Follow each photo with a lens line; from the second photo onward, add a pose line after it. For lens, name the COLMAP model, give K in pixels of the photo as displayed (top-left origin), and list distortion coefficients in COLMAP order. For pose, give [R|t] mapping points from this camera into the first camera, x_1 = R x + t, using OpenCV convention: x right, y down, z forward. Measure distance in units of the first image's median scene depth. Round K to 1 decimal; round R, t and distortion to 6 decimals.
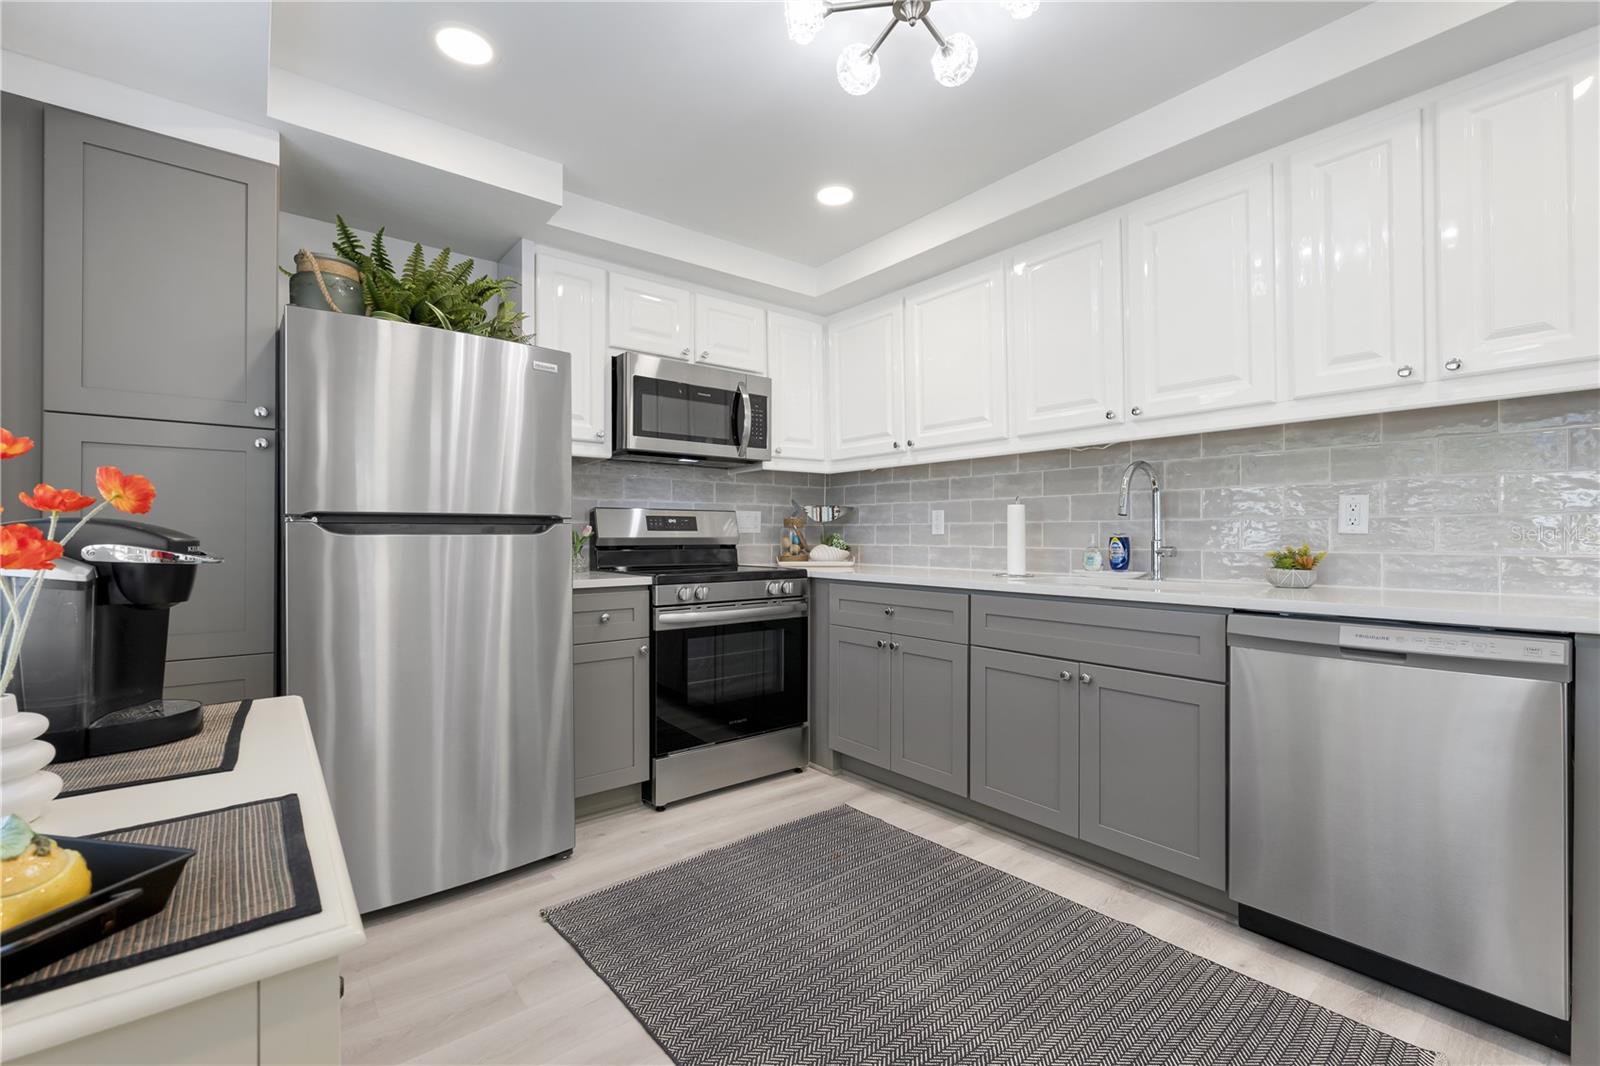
lens RADIAL K [[687.3, 0, 797.6], [0, 687.3, 534.5], [0, 0, 1]] dist [-0.001948, -0.000373]
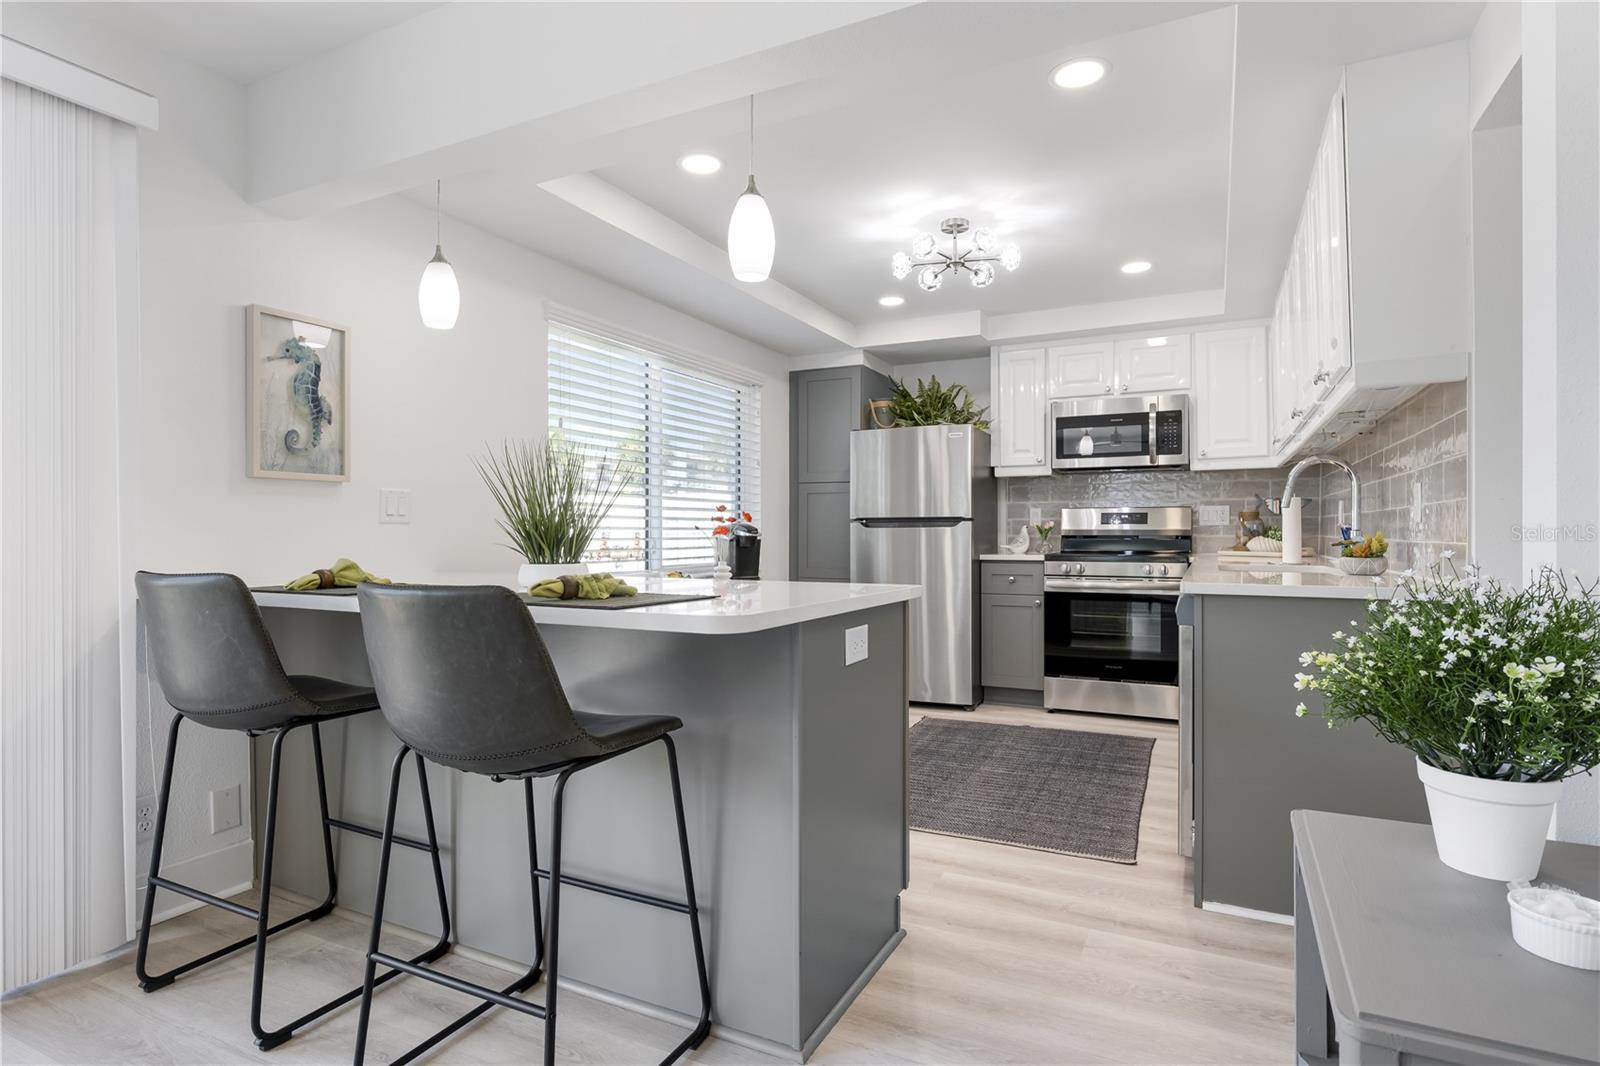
lens RADIAL K [[824.5, 0, 800.0], [0, 824.5, 533.0], [0, 0, 1]] dist [0.001699, 0.000360]
pose [[0.419819, 0.001687, -0.907606, 1.335716], [0.002253, 0.999993, 0.002901, 0.007356], [0.907605, -0.003263, 0.419812, -0.266730]]
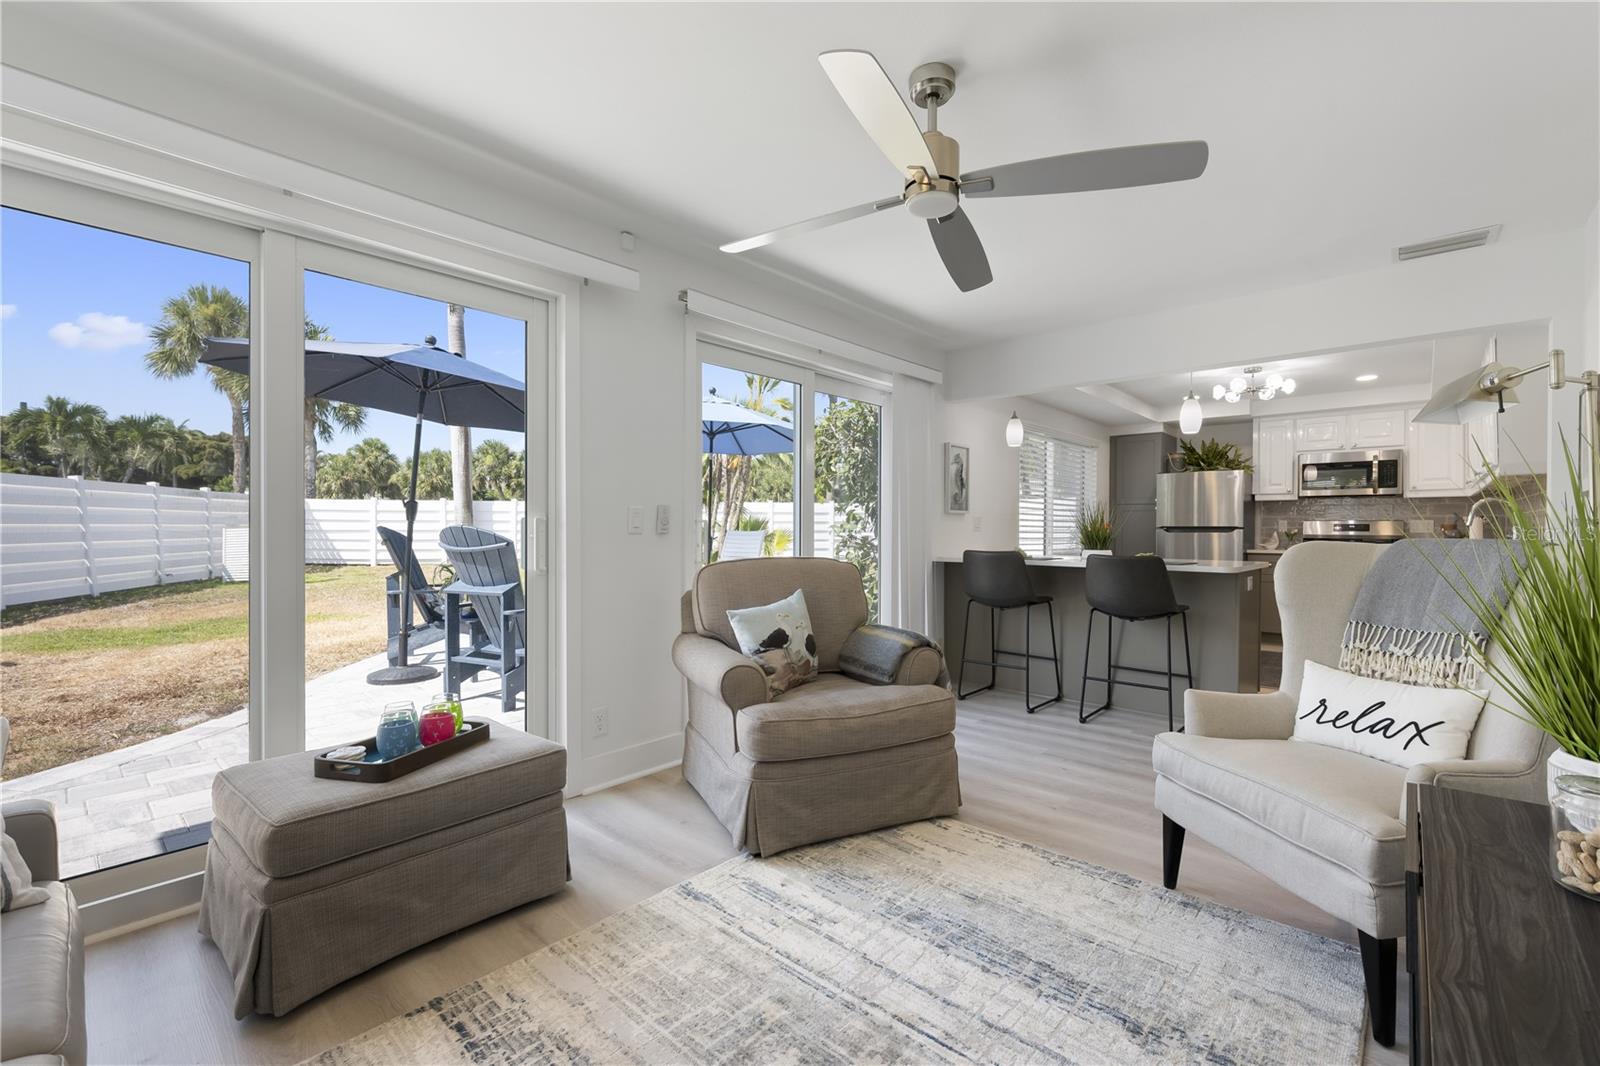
lens RADIAL K [[687.3, 0, 797.6], [0, 687.3, 534.5], [0, 0, 1]] dist [-0.001948, -0.000373]
pose [[0.158556, 0.009080, -0.987308, 2.109749], [-0.003254, 0.999957, 0.008674, -0.012069], [0.987345, 0.001837, 0.158579, -1.232509]]
